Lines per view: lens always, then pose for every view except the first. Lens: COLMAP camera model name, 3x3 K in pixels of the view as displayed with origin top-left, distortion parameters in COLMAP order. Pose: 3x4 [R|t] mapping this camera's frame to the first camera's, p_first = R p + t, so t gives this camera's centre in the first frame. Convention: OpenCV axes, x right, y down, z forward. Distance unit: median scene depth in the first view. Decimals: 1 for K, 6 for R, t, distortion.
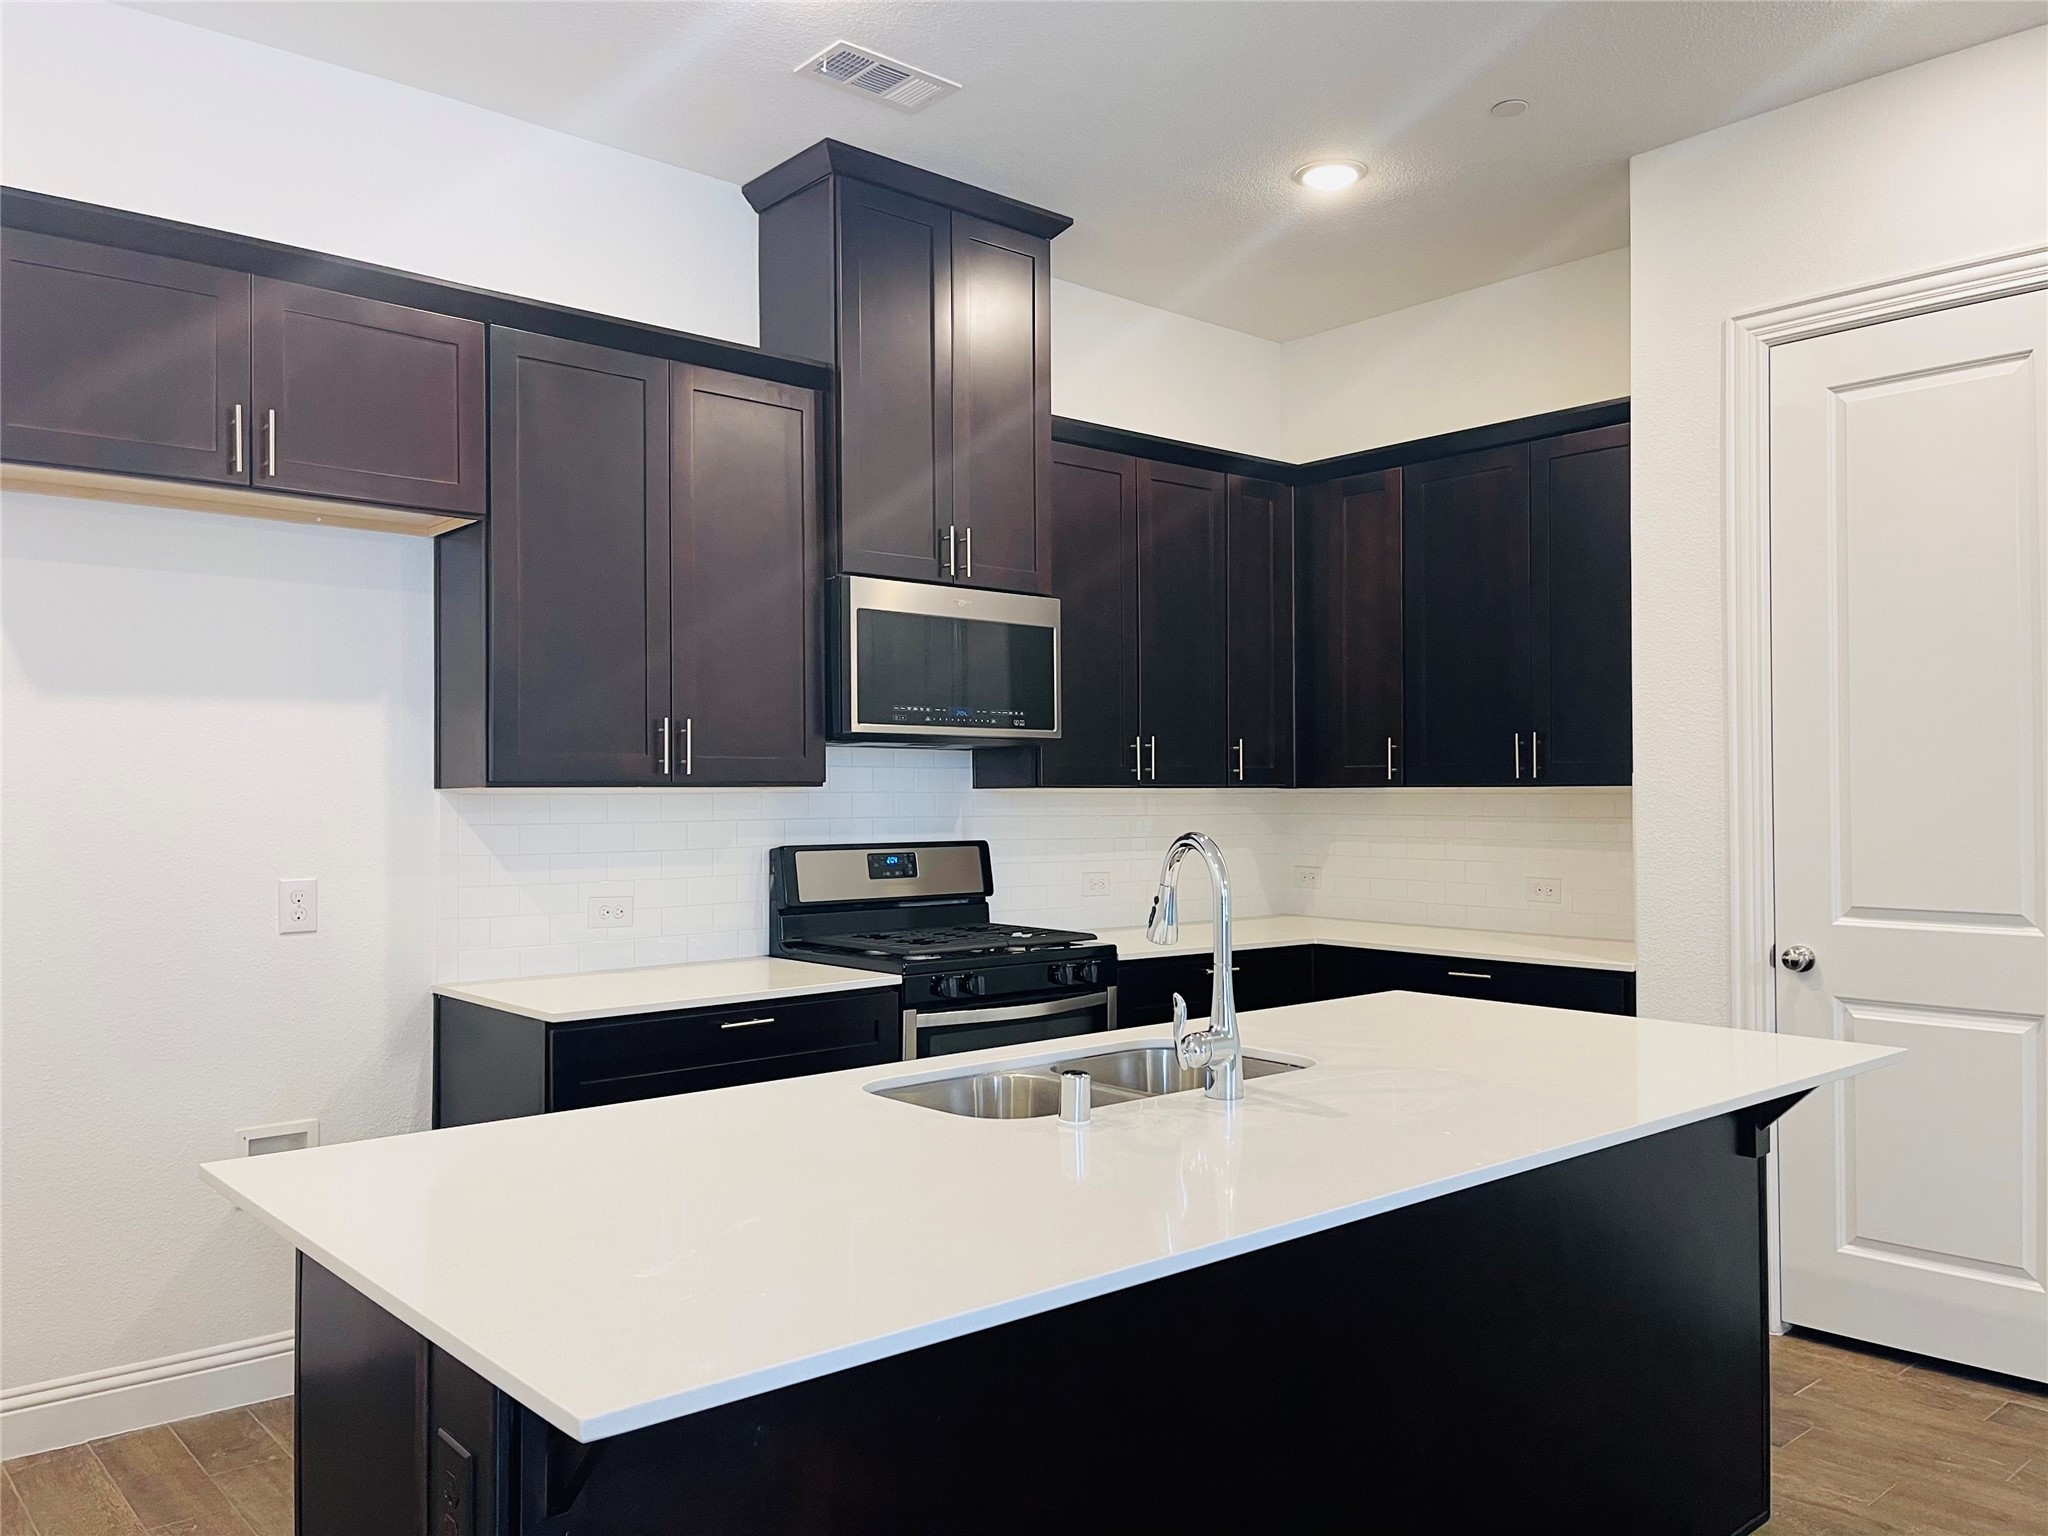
lens RADIAL K [[1562.1, 0, 1024.0], [0, 1562.1, 768.0], [0, 0, 1]] dist [0.090420, -0.132300]
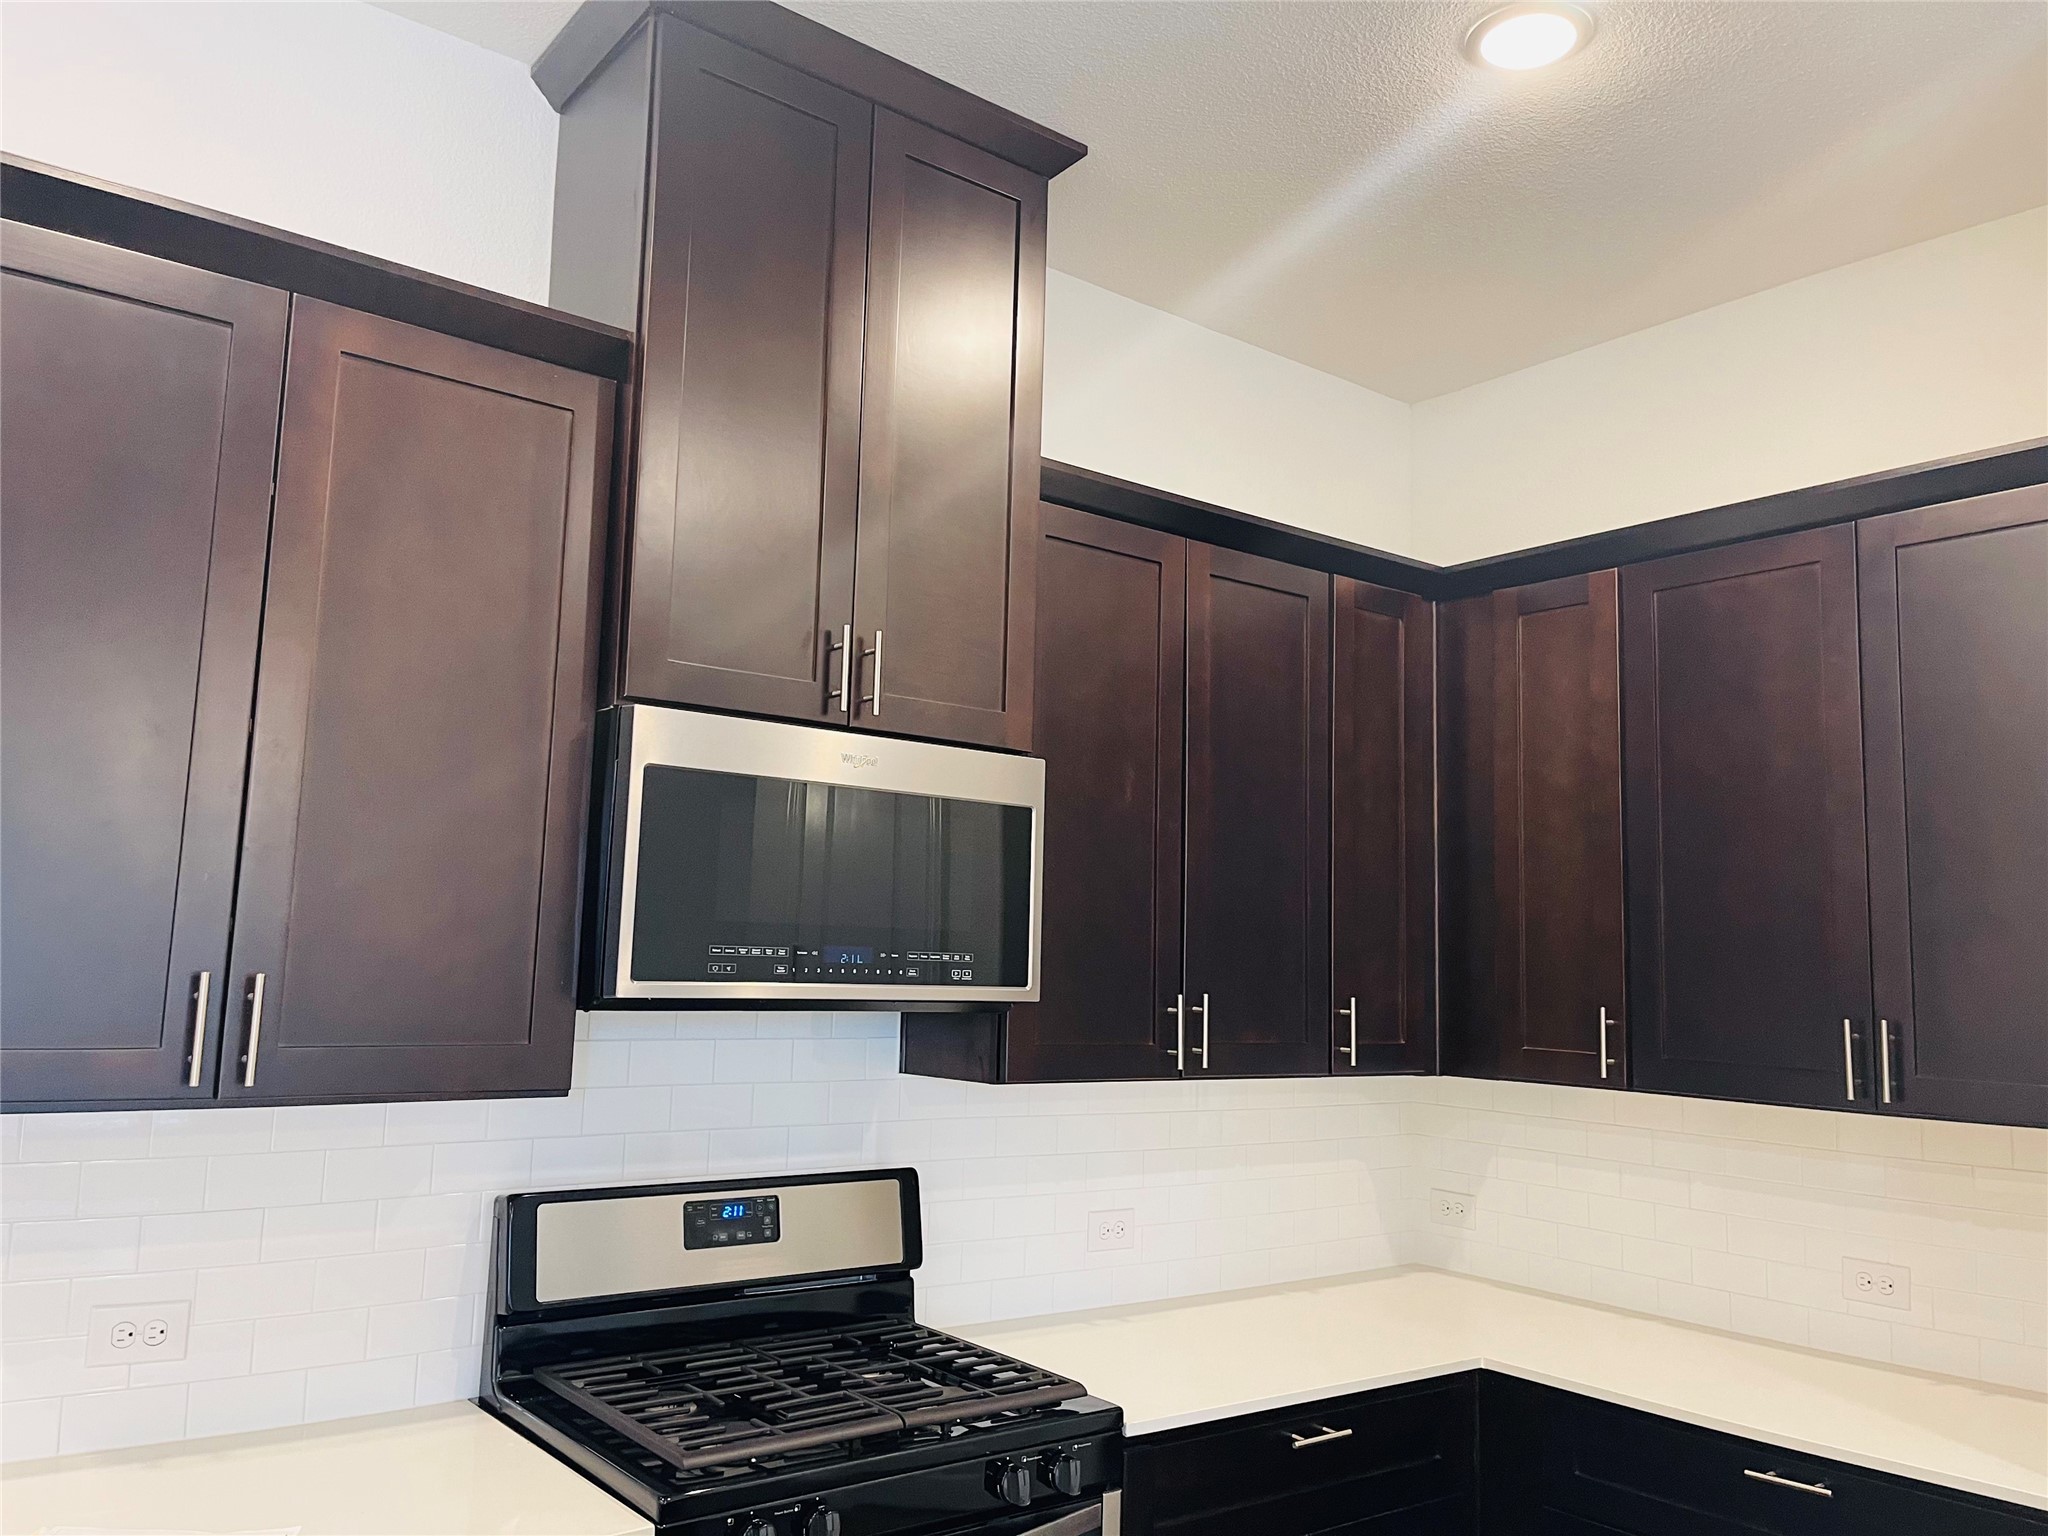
lens RADIAL K [[1567.7, 0, 1029.9], [0, 1567.7, 757.8], [0, 0, 1]] dist [0.091441, -0.115872]
pose [[0.998290, 0.026288, -0.052209, 0.049663], [-0.032238, 0.992655, -0.116601, -0.041963], [0.048761, 0.118085, 0.991806, 0.436213]]
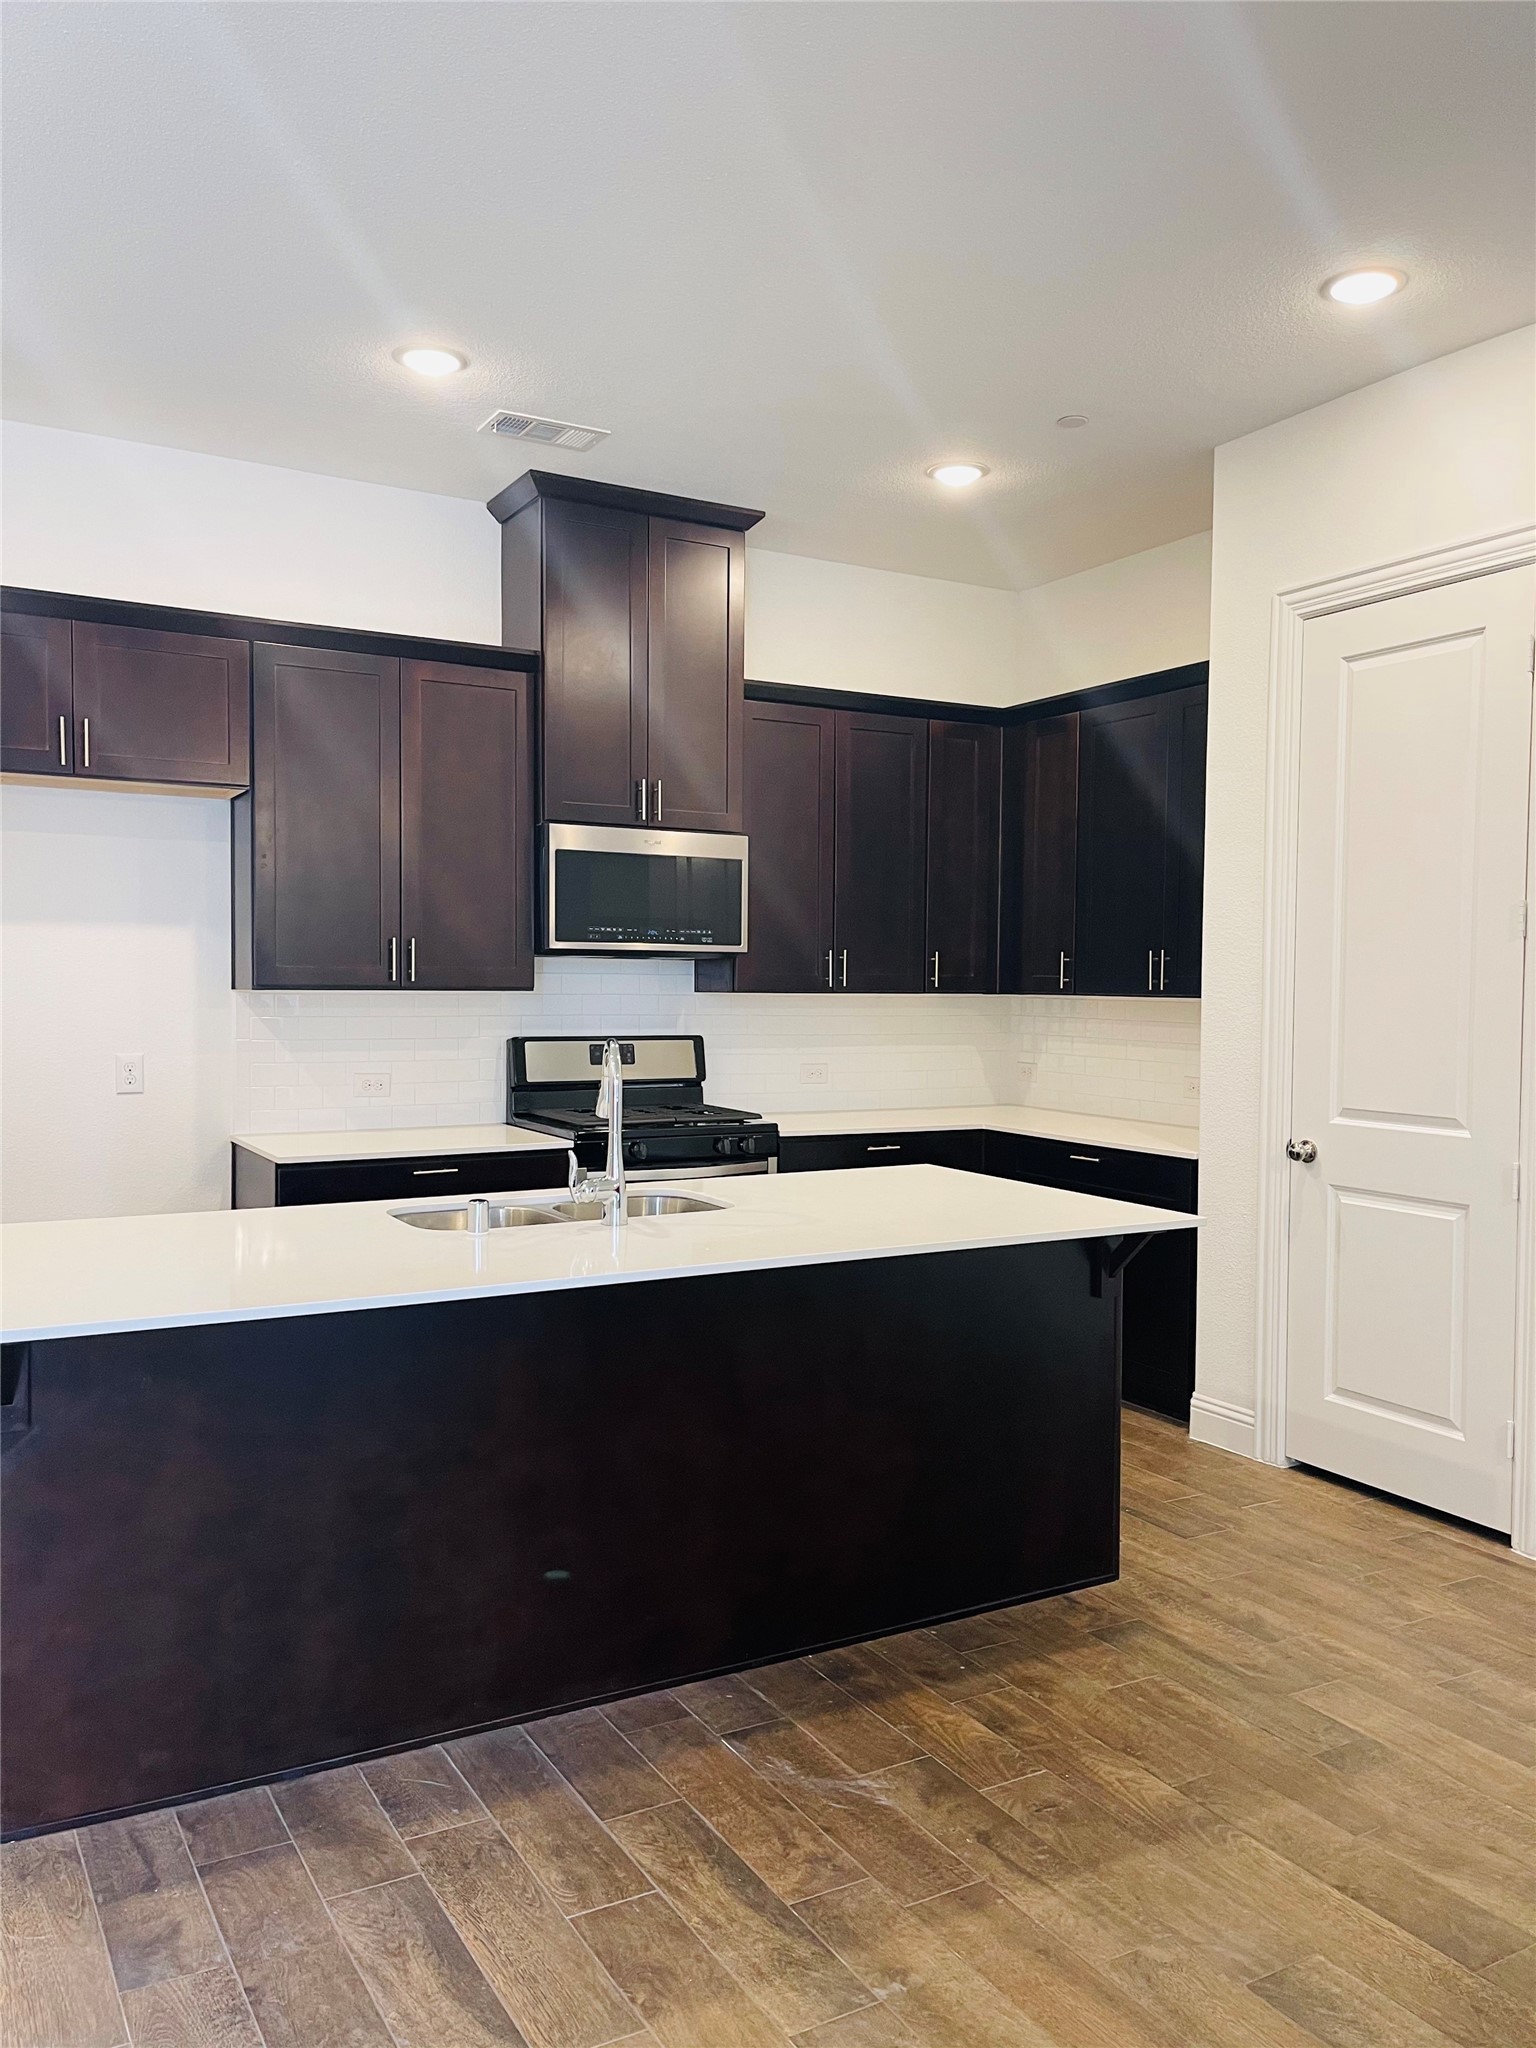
lens RADIAL K [[1567.7, 0, 775.3], [0, 1567.7, 1033.3], [0, 0, 1]] dist [0.091441, -0.115872]
pose [[0.980747, 0.020343, -0.194223, 0.291948], [-0.010204, 0.998539, 0.053062, -0.021807], [0.195018, -0.050059, 0.979521, -0.191973]]
